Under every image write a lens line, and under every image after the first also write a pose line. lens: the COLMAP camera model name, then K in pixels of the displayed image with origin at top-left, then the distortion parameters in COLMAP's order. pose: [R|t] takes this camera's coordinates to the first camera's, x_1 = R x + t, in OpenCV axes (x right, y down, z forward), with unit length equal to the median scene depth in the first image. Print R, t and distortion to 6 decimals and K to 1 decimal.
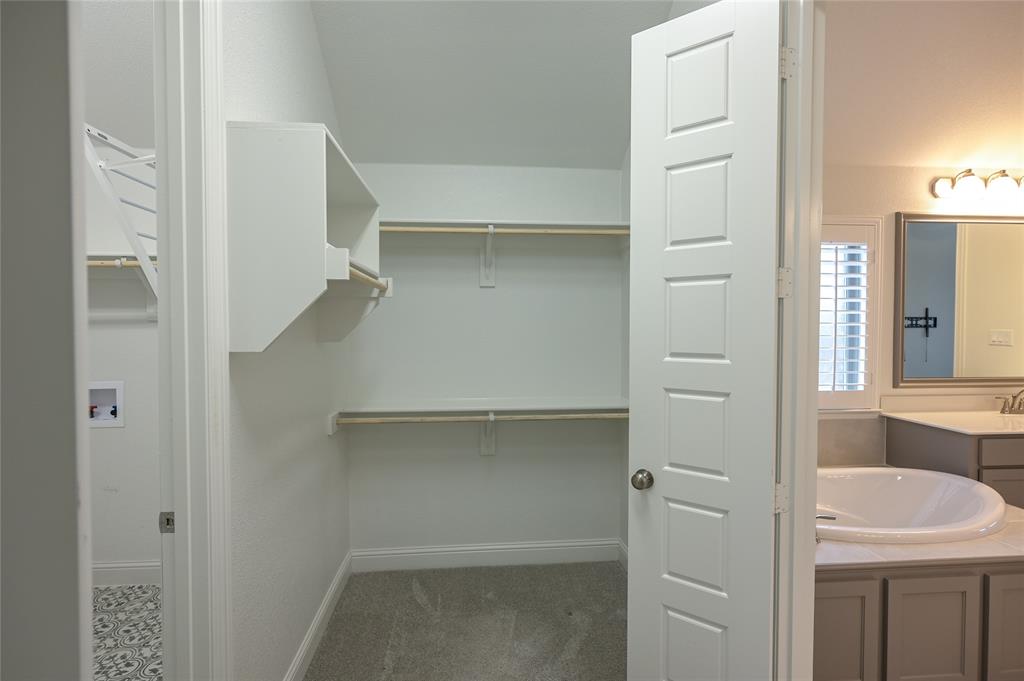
lens RADIAL K [[496.1, 0, 506.0], [0, 496.1, 339.0], [0, 0, 1]] dist [0.002344, -0.000251]
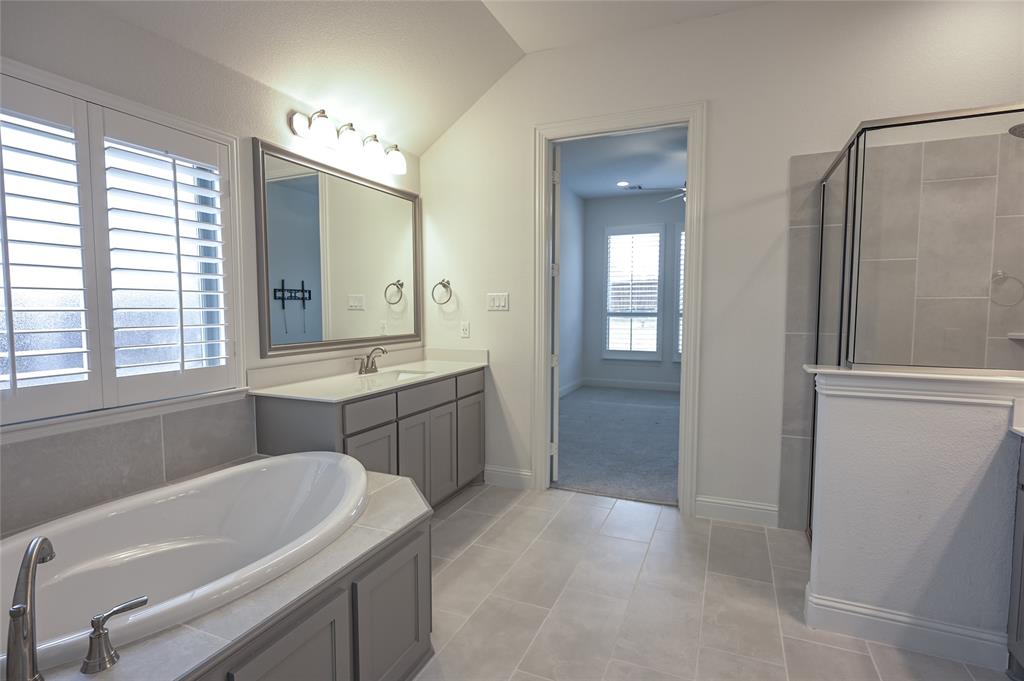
lens RADIAL K [[496.1, 0, 493.2], [0, 496.1, 344.7], [0, 0, 1]] dist [0.002344, -0.000251]
pose [[0.495945, -0.061703, 0.866159, 0.270691], [0.024356, 0.998068, 0.057155, 0.039817], [-0.868012, -0.007250, 0.496490, 0.273386]]
